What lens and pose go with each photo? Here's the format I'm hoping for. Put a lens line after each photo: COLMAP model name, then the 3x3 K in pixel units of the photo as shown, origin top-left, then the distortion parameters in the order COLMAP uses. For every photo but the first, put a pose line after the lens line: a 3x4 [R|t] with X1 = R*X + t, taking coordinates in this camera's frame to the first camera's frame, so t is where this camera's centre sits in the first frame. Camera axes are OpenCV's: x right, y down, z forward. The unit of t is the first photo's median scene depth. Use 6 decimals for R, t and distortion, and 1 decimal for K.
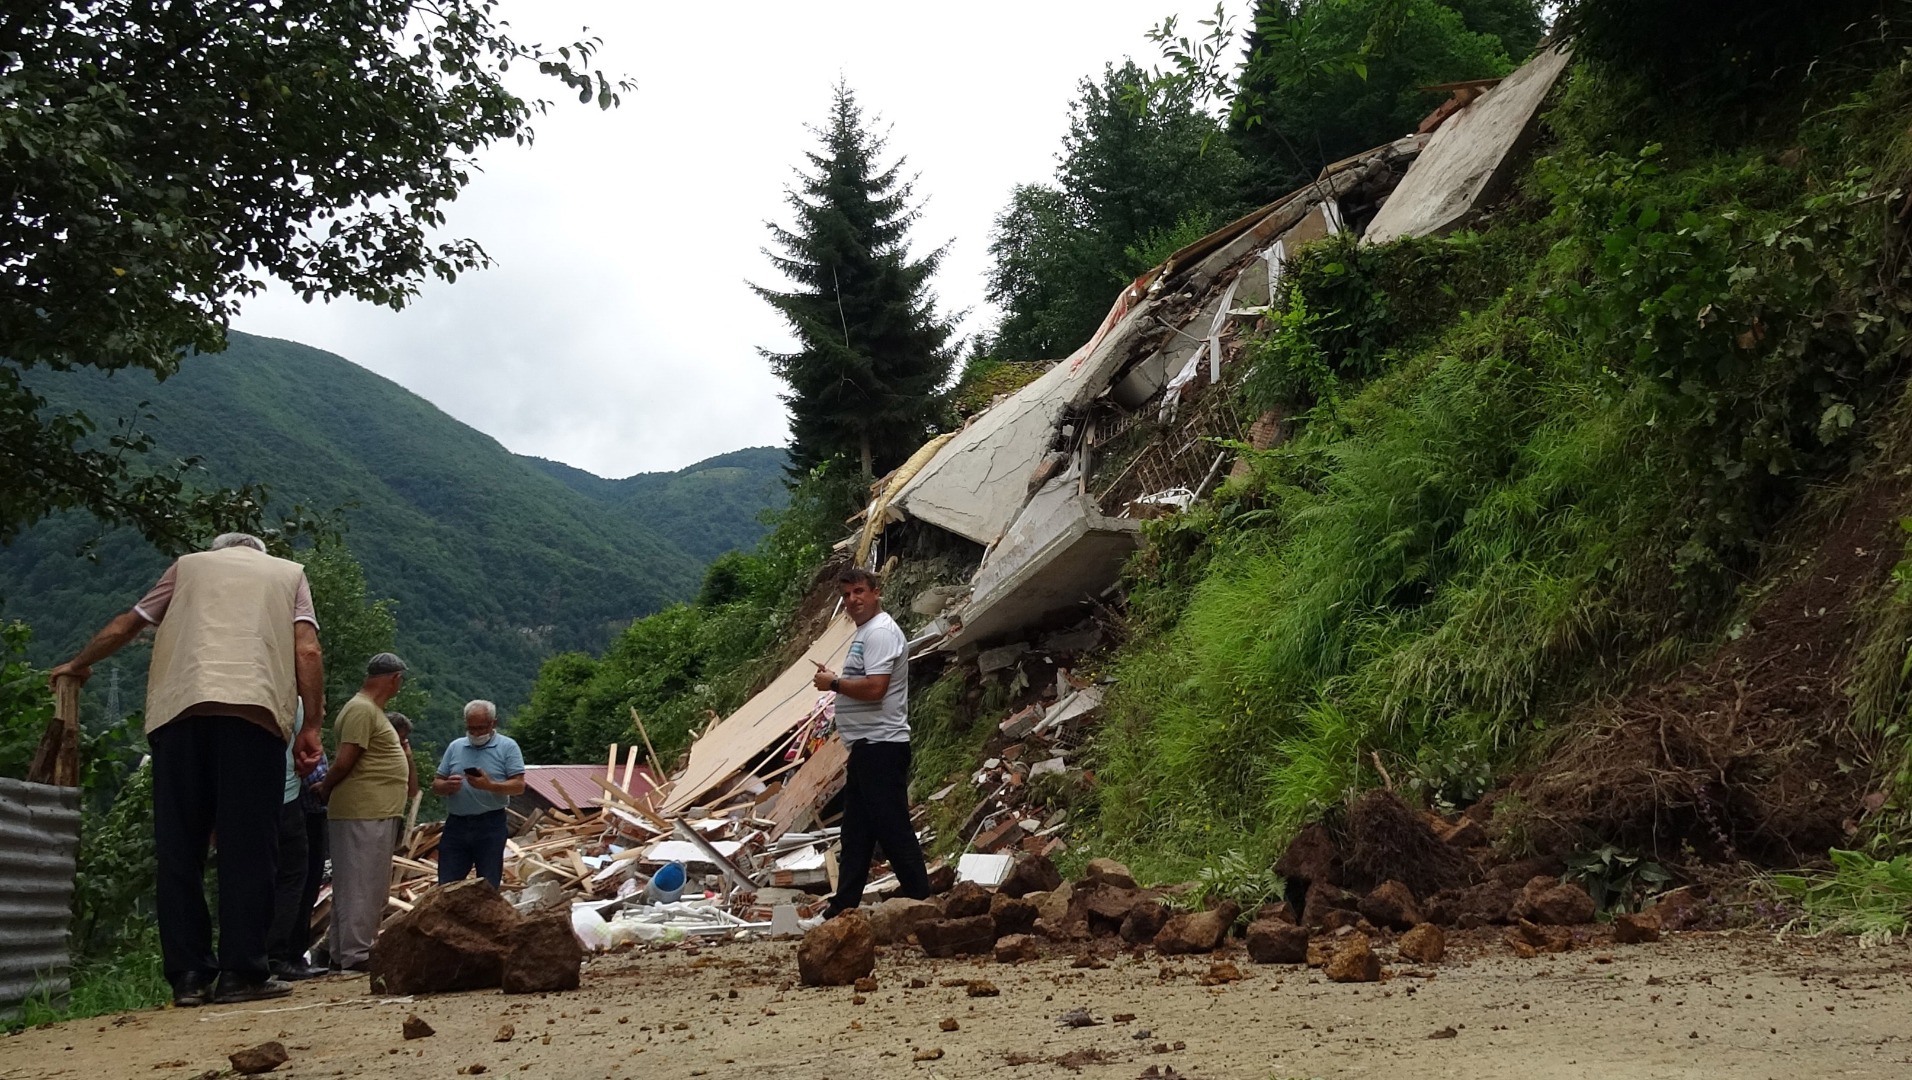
lens RADIAL K [[1500.5, 0, 1006.9], [0, 1500.5, 498.1], [0, 0, 1]] dist [-0.005752, -0.006530]
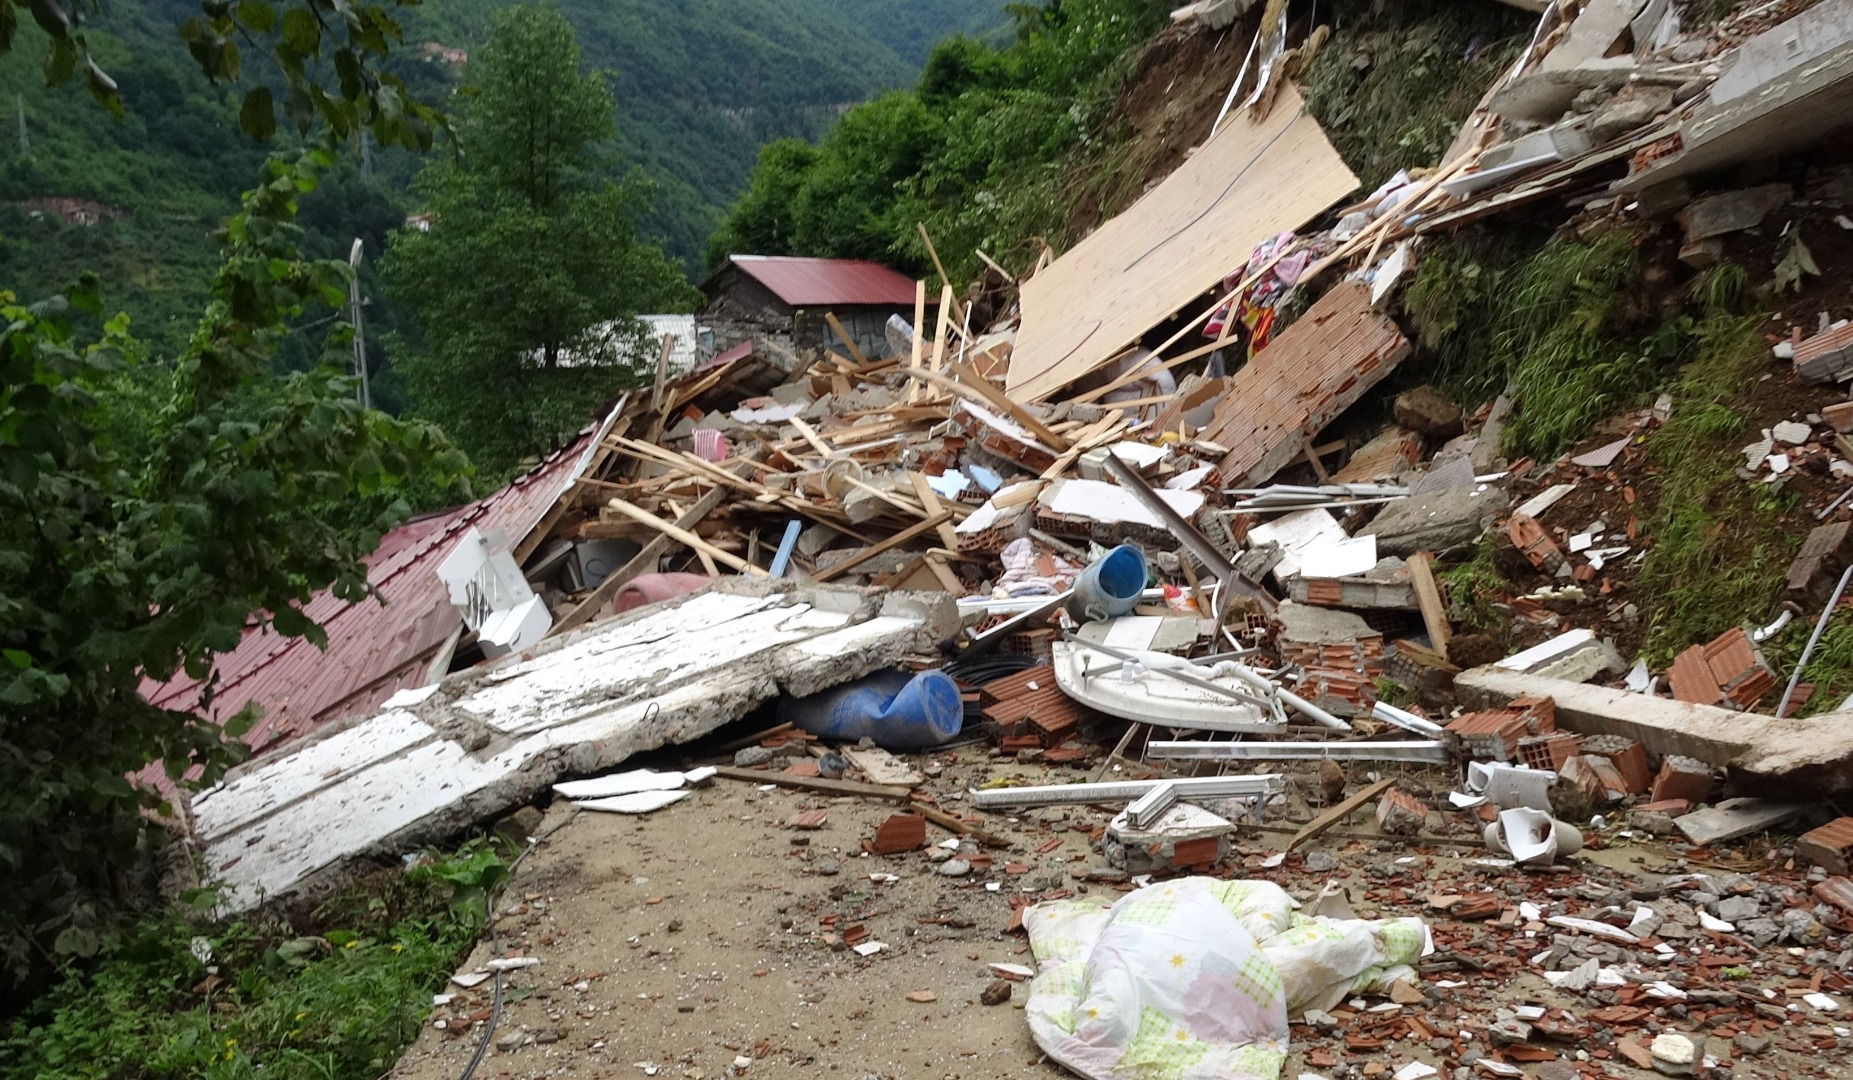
lens RADIAL K [[1410.9, 0, 1013.7], [0, 1410.9, 536.7], [0, 0, 1]] dist [-0.019412, 0.001268]
pose [[0.992129, 0.074628, -0.100552, -0.190312], [-0.033219, 0.931091, 0.363272, 0.039572], [0.120734, -0.357073, 0.926241, 0.444563]]
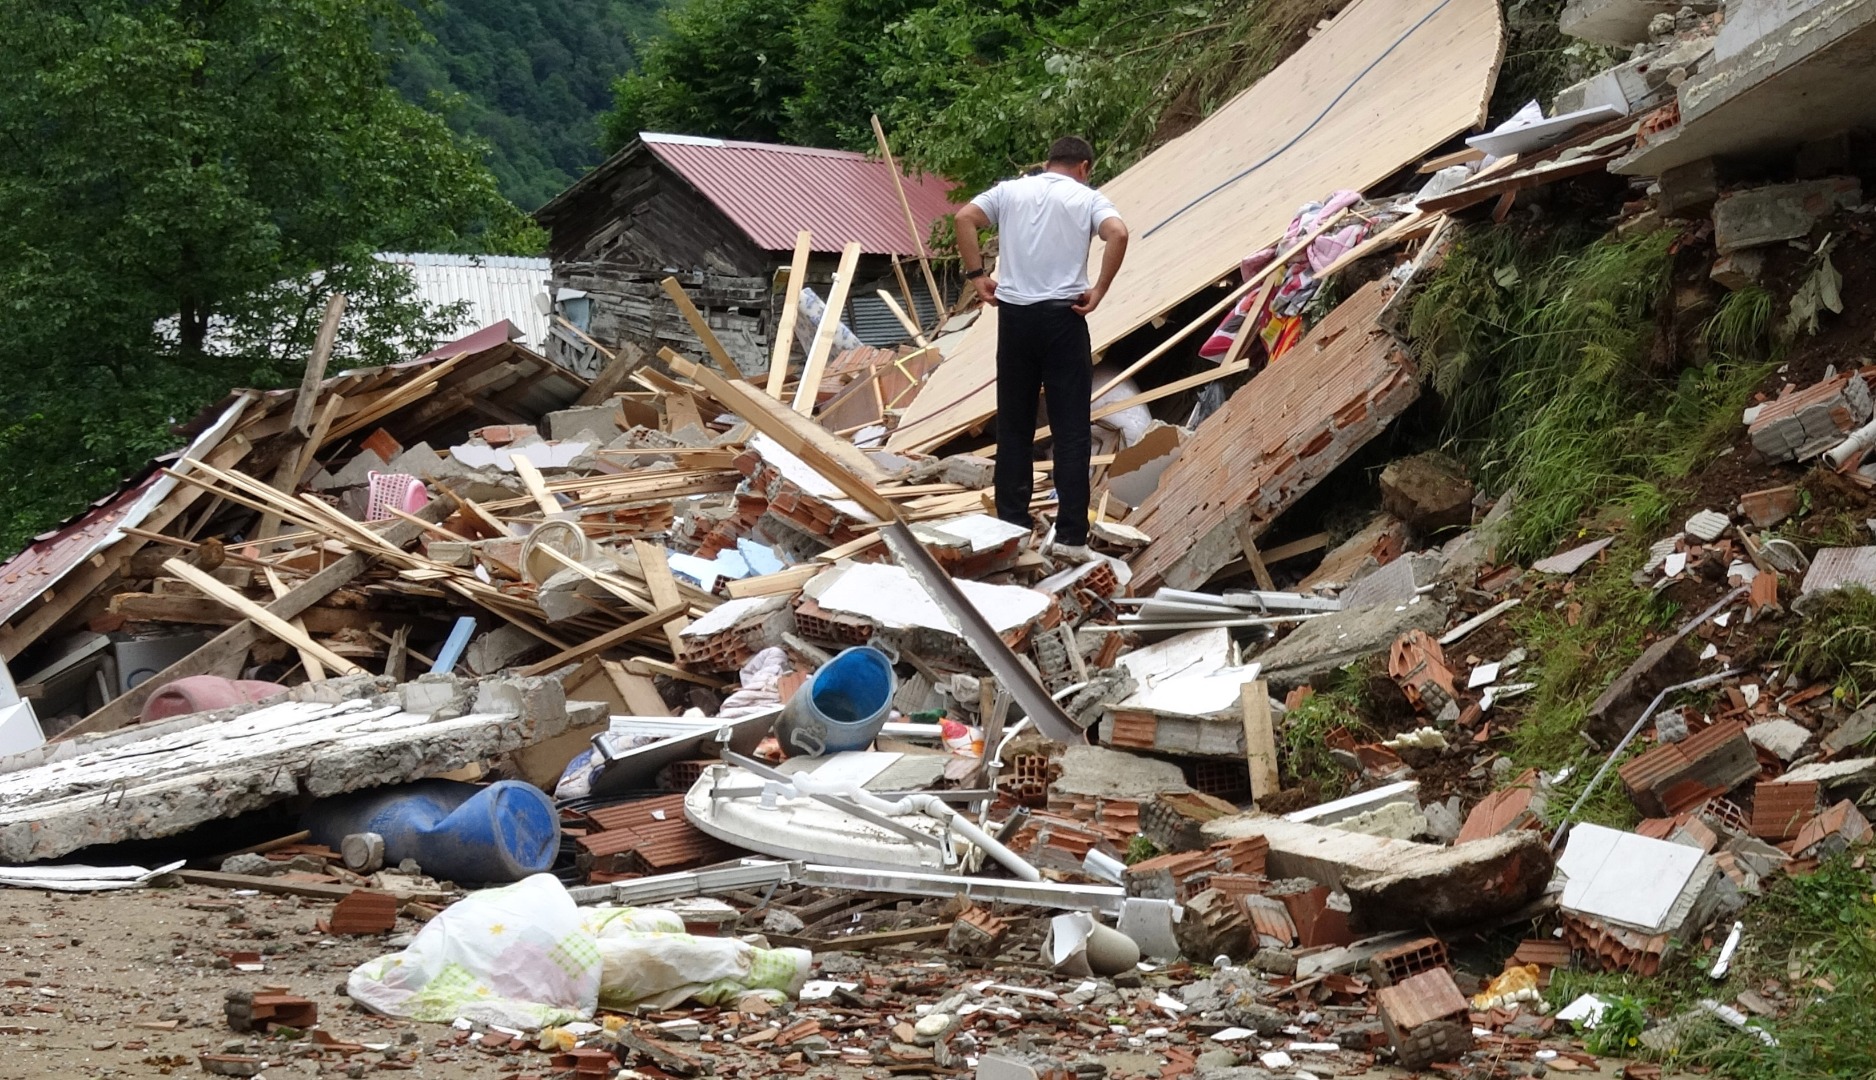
lens RADIAL K [[3559.8, 0, 1240.9], [0, 3559.8, 539.7], [0, 0, 1]] dist [0.008797, -0.155358]
pose [[0.980056, 0.130241, -0.150093, 0.008125], [-0.083945, 0.955924, 0.281359, -0.047473], [0.180122, -0.263148, 0.947792, 0.132512]]
